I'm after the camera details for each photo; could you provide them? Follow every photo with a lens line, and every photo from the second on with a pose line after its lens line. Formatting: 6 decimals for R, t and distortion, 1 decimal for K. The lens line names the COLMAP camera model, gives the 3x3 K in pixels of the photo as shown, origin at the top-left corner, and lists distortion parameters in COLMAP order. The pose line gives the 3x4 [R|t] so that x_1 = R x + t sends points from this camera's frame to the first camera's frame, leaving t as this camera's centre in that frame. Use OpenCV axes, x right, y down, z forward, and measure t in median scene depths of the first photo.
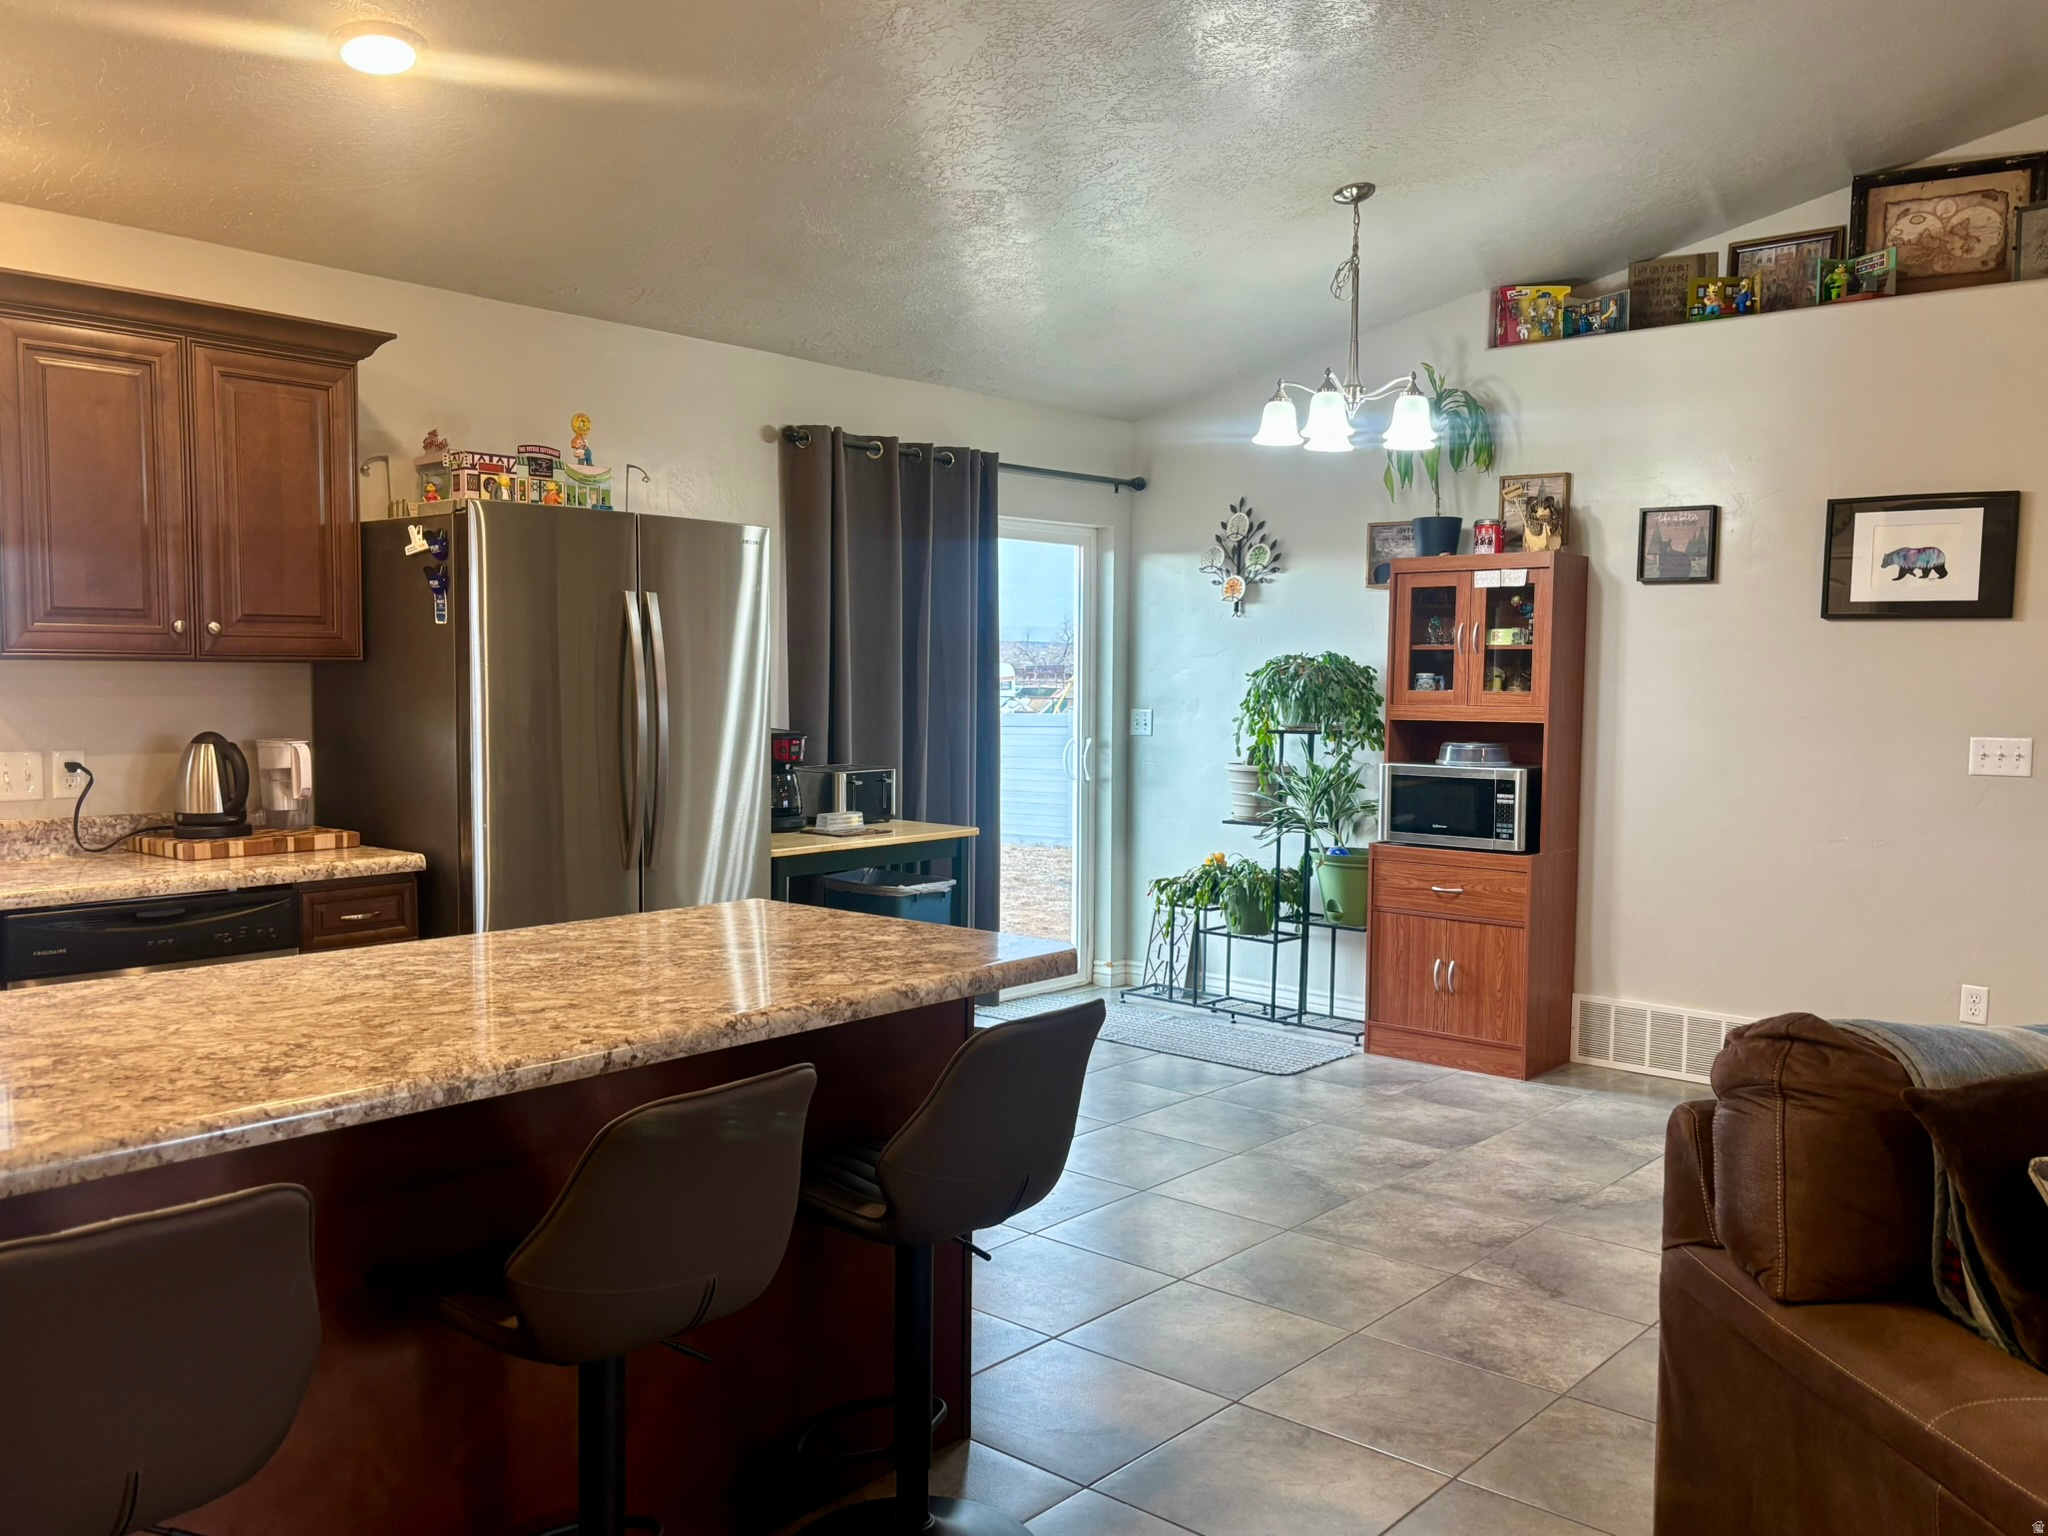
lens RADIAL K [[1658.1, 0, 1029.2], [0, 1658.1, 786.3], [0, 0, 1]] dist [0.059177, -0.083376]
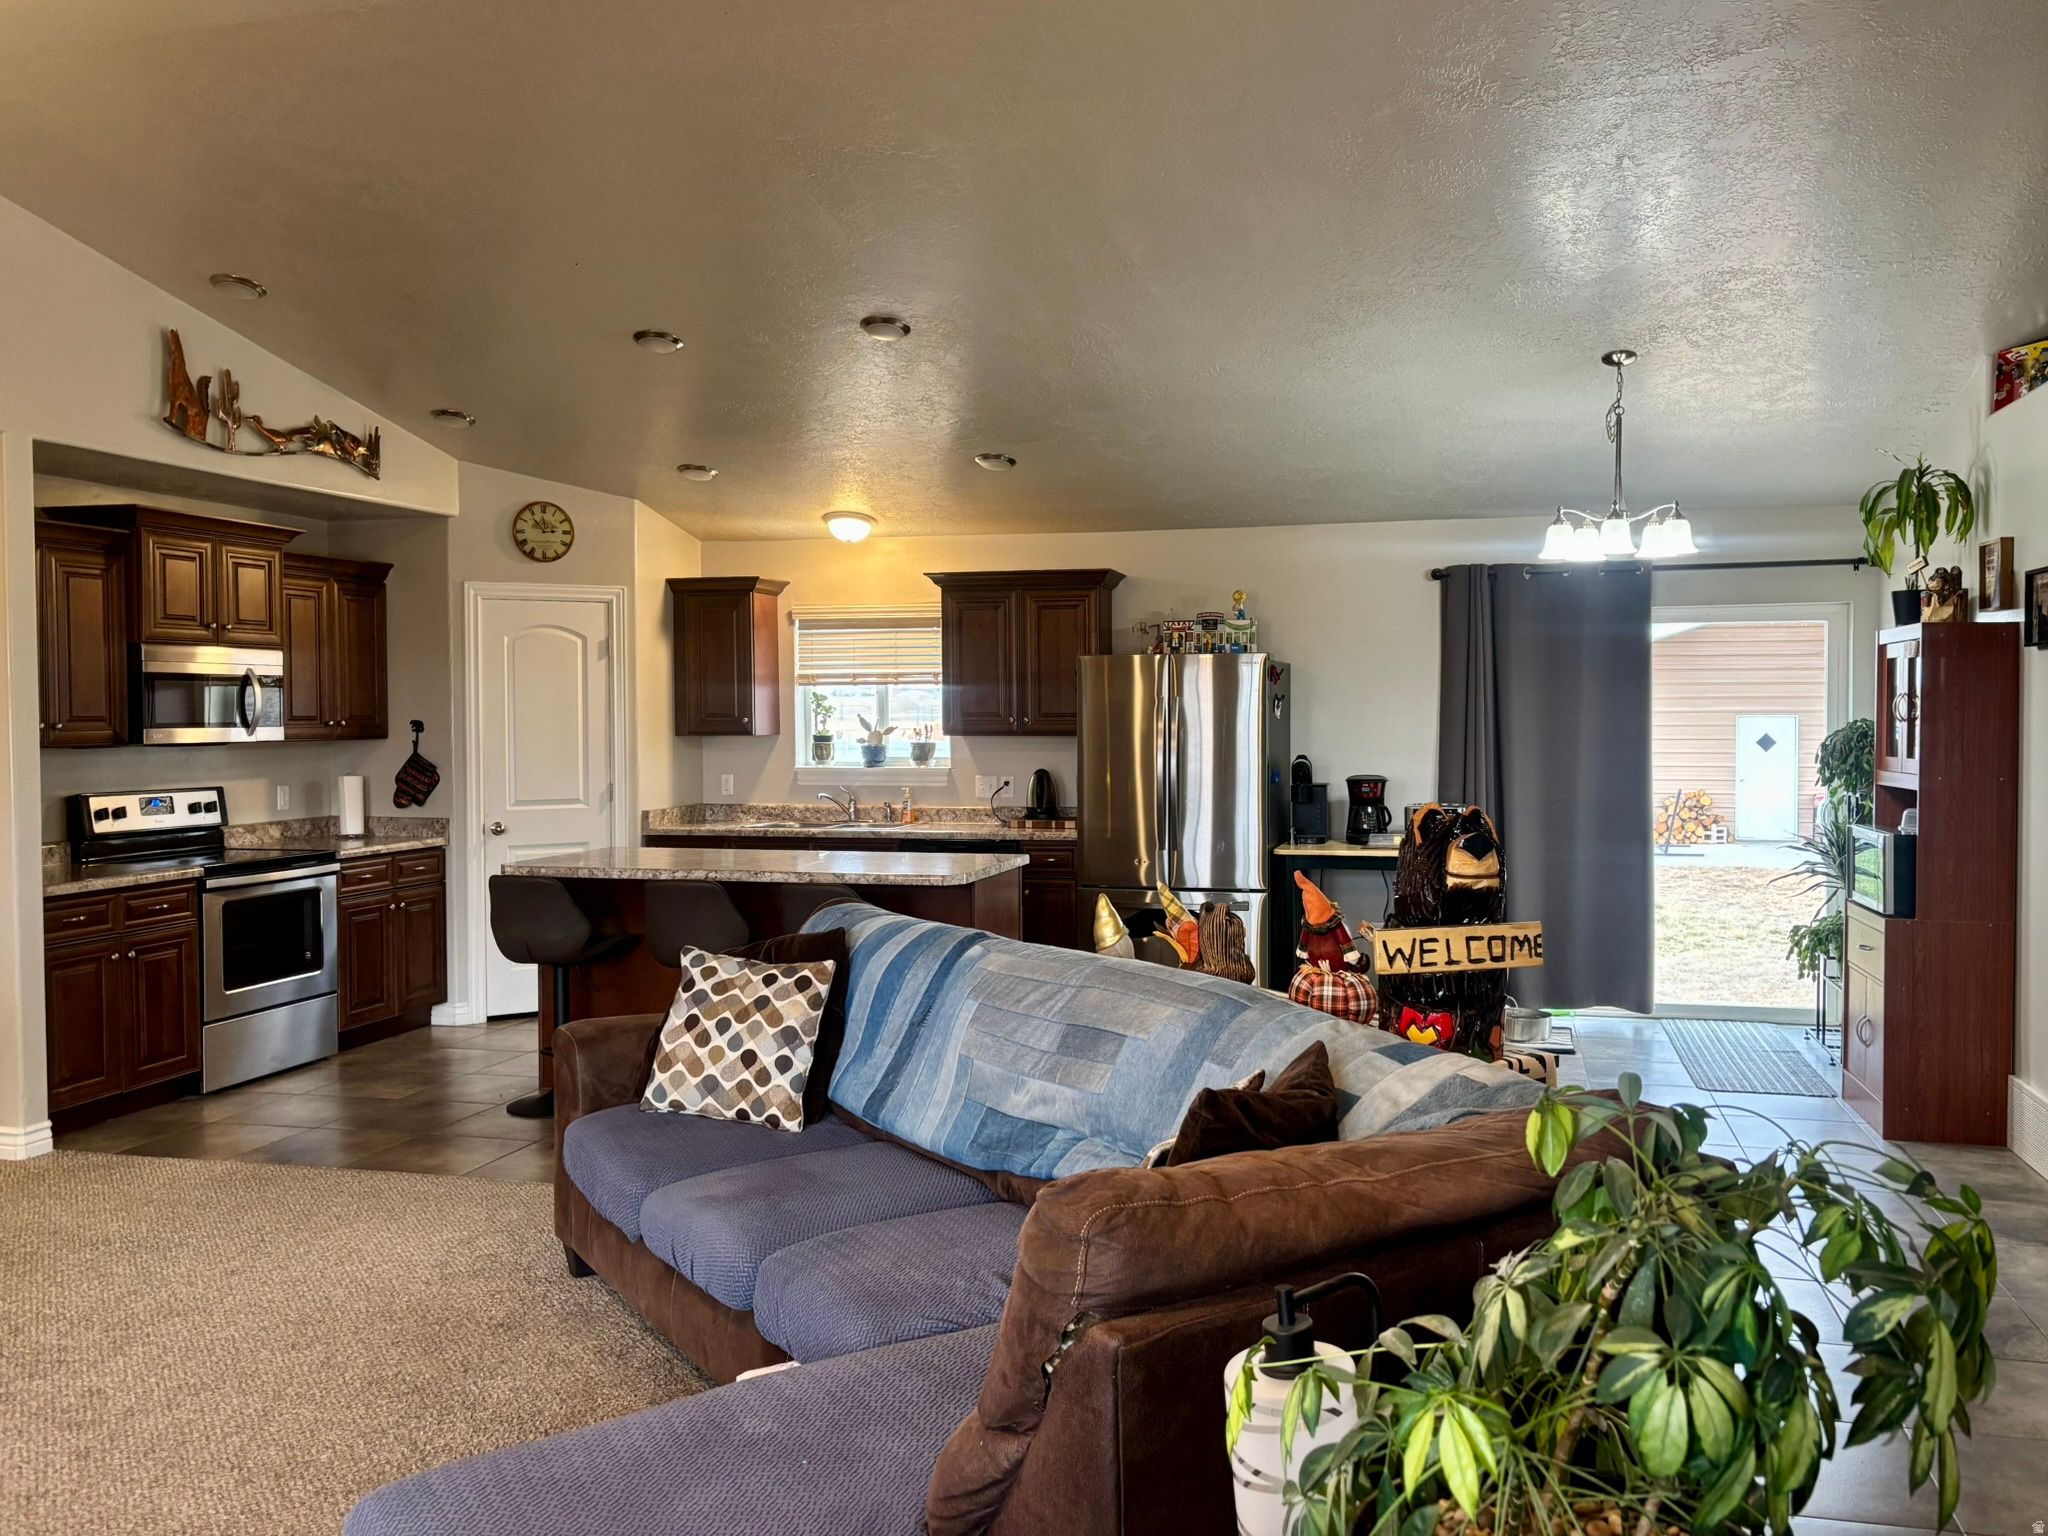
lens RADIAL K [[1618.5, 0, 1092.6], [0, 1618.5, 752.1], [0, 0, 1]] dist [0.040934, -0.055346]
pose [[0.457070, 0.010838, -0.889365, 0.982344], [-0.054639, 0.998379, -0.015914, -0.018424], [0.887751, 0.055868, 0.456921, 0.100741]]
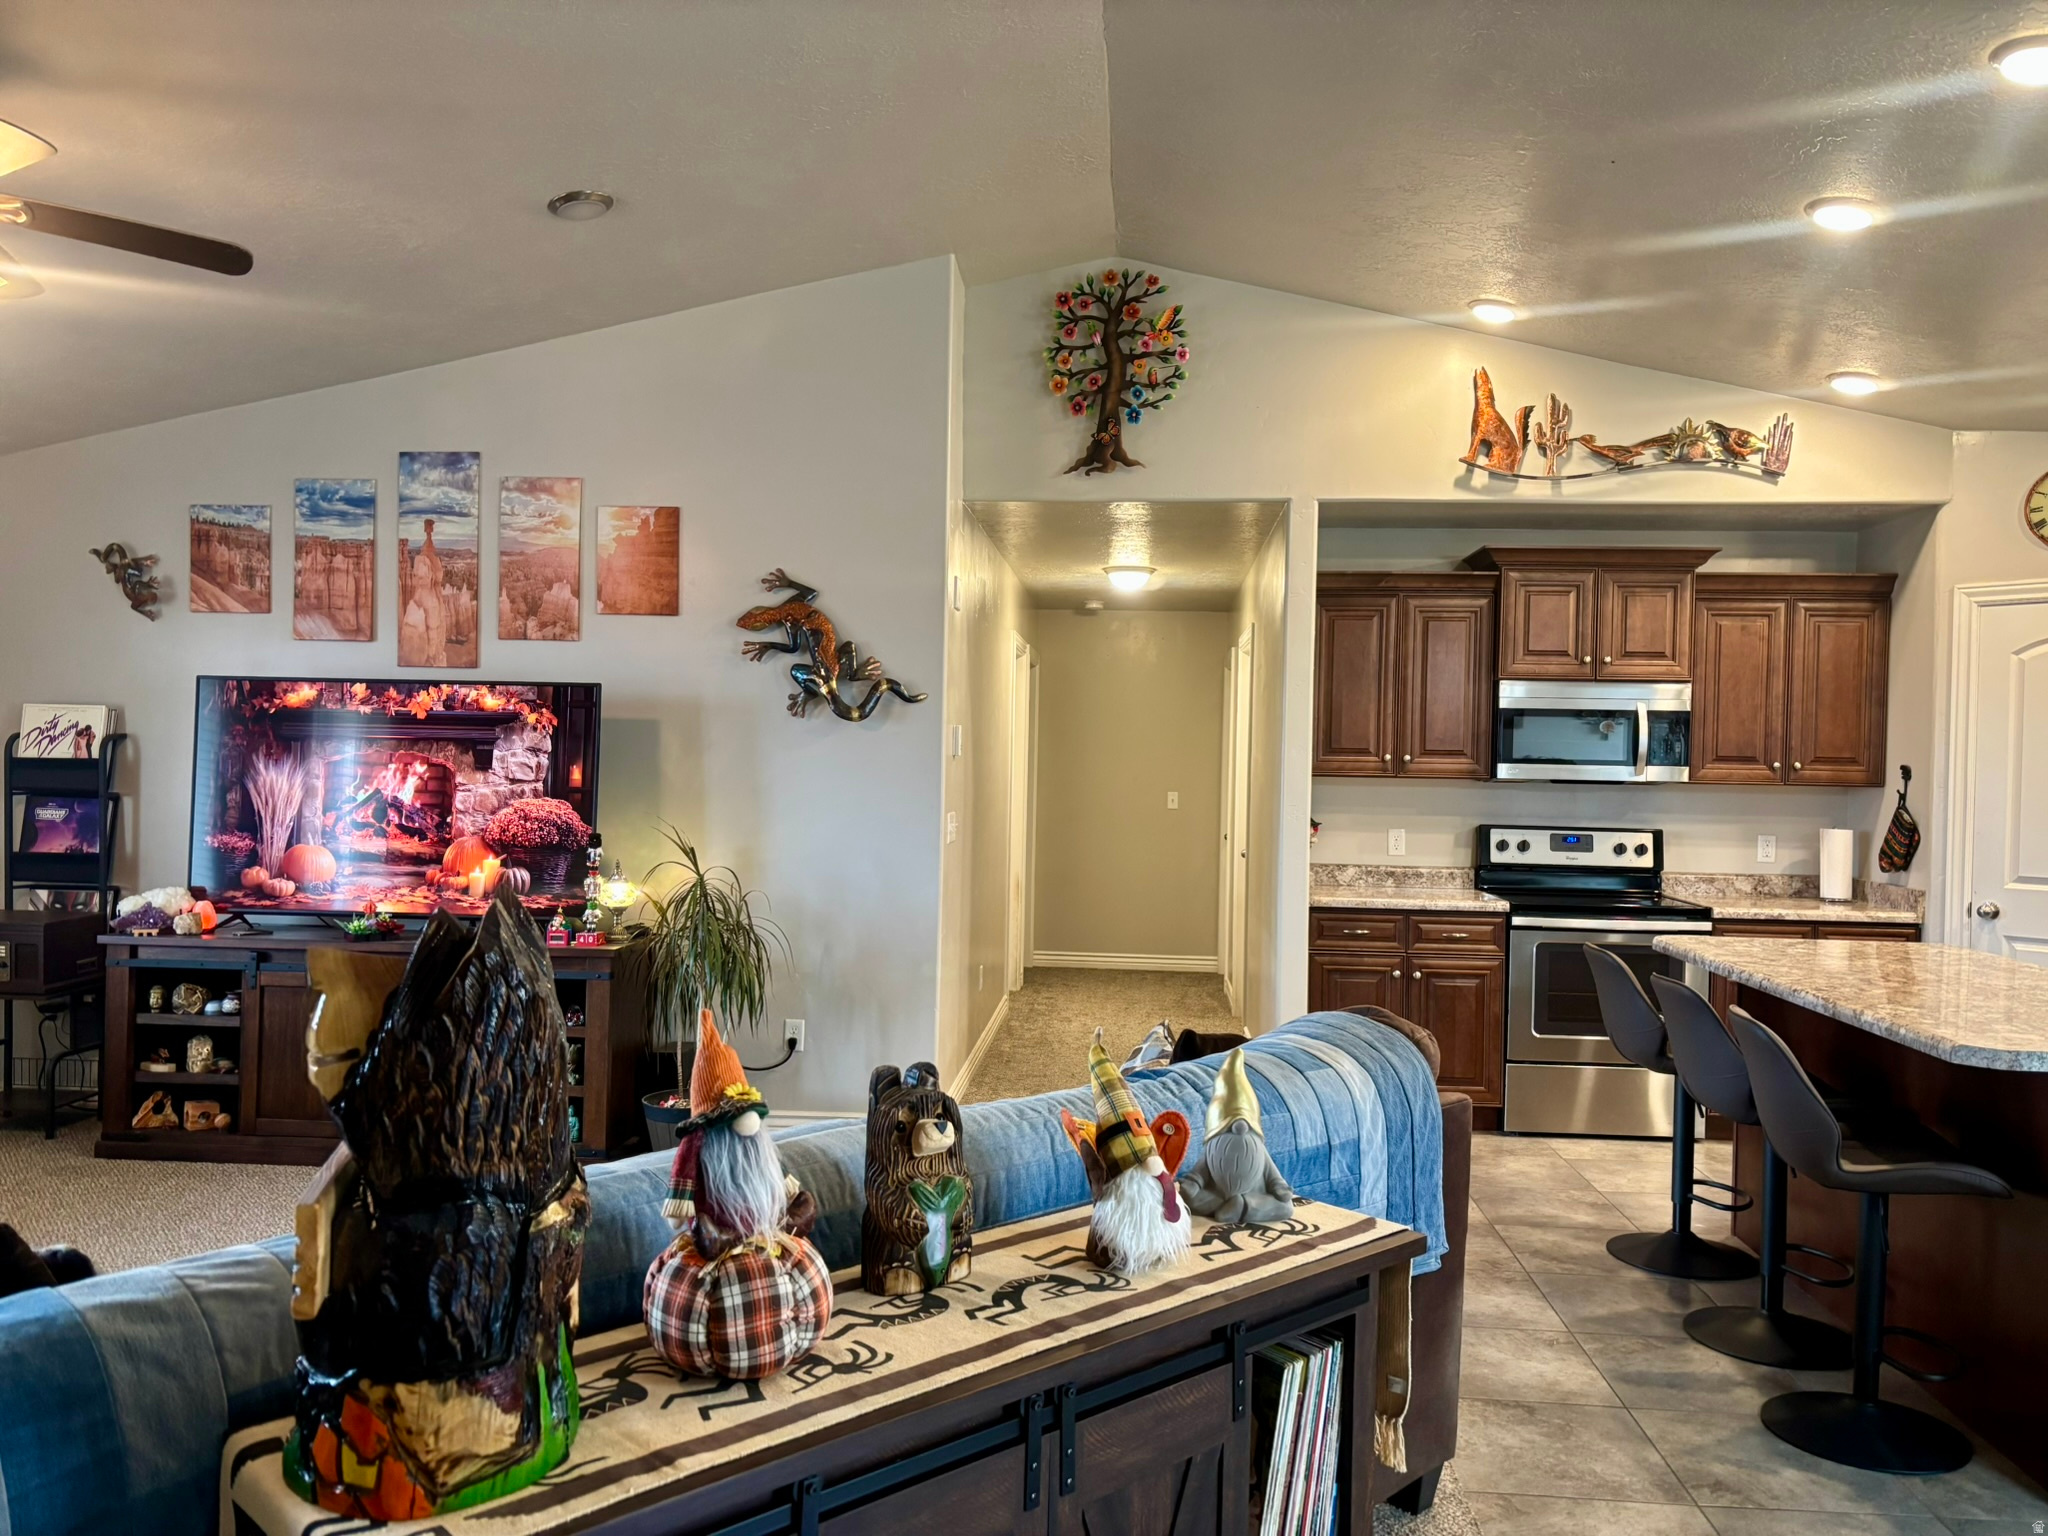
lens RADIAL K [[1542.6, 0, 1042.9], [0, 1542.6, 788.6], [0, 0, 1]] dist [0.047295, -0.052936]
pose [[-0.797603, -0.013556, -0.603030, 0.593468], [-0.069791, 0.995107, 0.069939, -0.054207], [0.599131, 0.097870, -0.794647, 0.727655]]
